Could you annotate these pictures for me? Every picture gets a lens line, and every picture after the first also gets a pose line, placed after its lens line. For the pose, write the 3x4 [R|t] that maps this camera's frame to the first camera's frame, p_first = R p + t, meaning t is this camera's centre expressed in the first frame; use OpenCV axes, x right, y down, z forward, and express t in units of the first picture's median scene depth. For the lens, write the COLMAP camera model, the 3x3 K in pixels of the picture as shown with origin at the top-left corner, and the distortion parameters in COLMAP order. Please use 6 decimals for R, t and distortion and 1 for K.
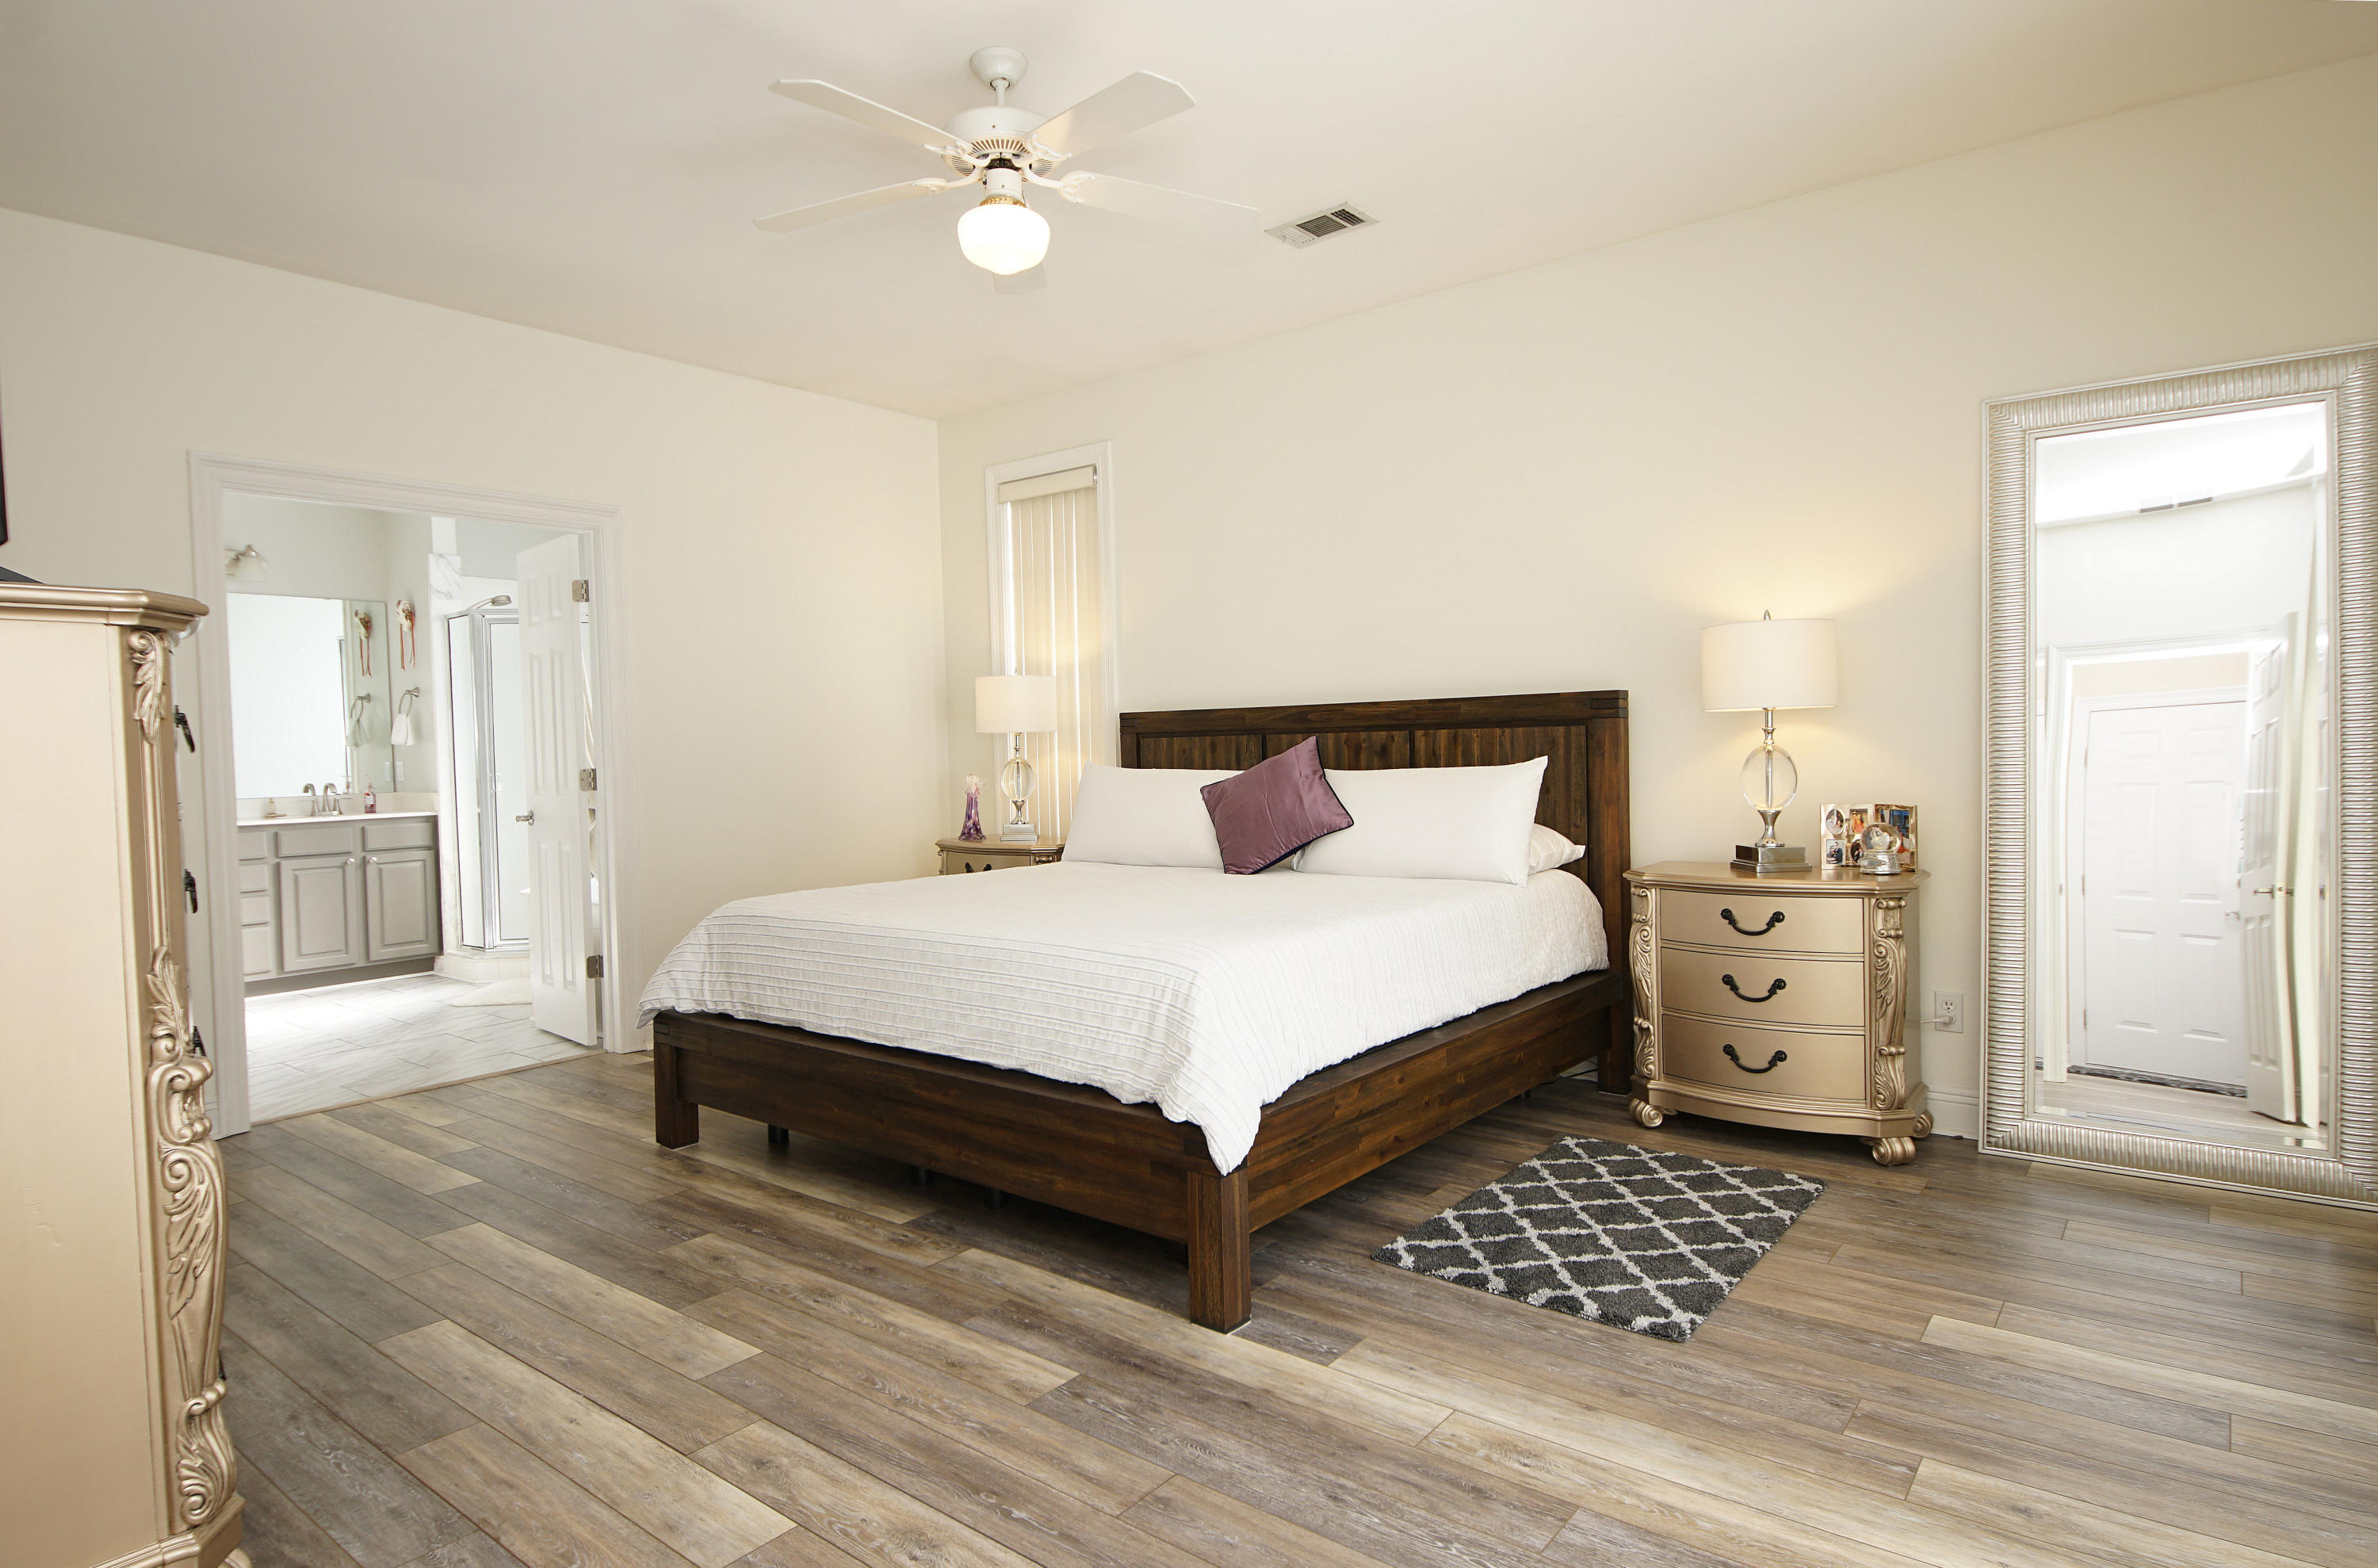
lens RADIAL K [[1312.0, 0, 1149.6], [0, 1312.0, 781.2], [0, 0, 1]] dist [0.021514, 0.001947]
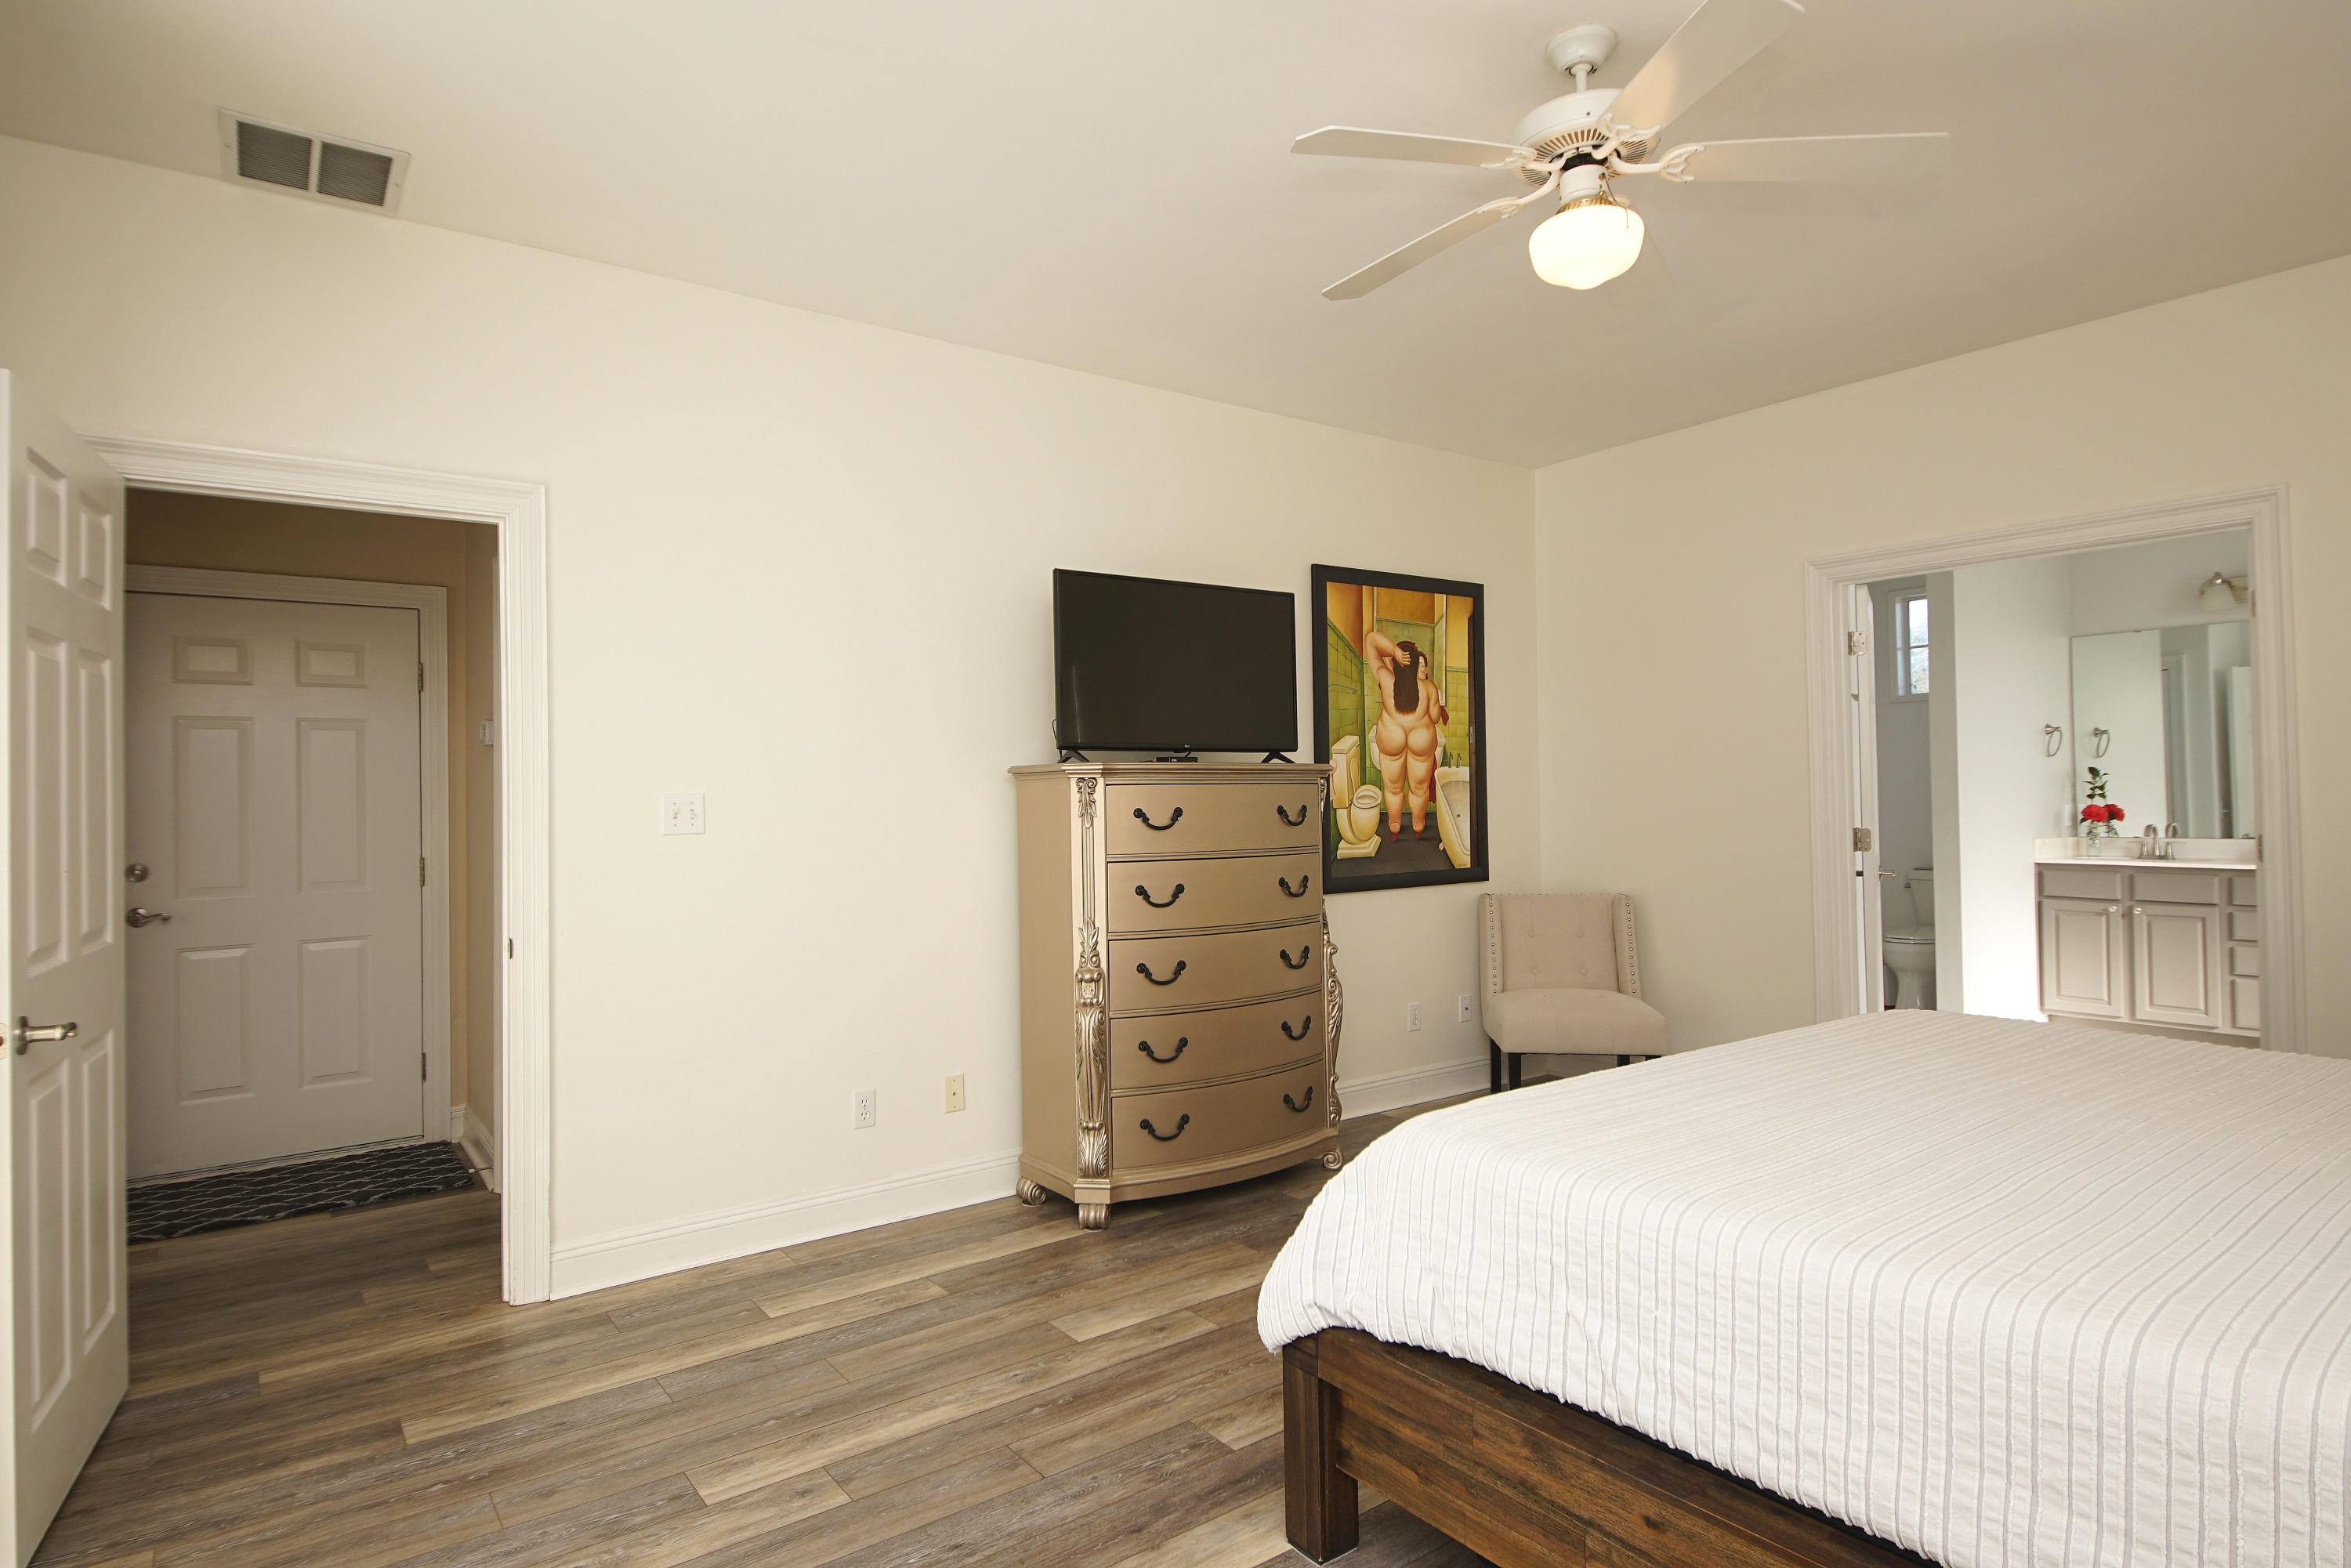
lens RADIAL K [[1271.6, 0, 1169.0], [0, 1271.6, 768.0], [0, 0, 1]] dist [0.028021, -0.015062]
pose [[-0.242812, 0.009799, -0.970024, 0.491131], [-0.005837, 0.999916, 0.011562, -0.057233], [0.970056, 0.008469, -0.242734, 0.613601]]
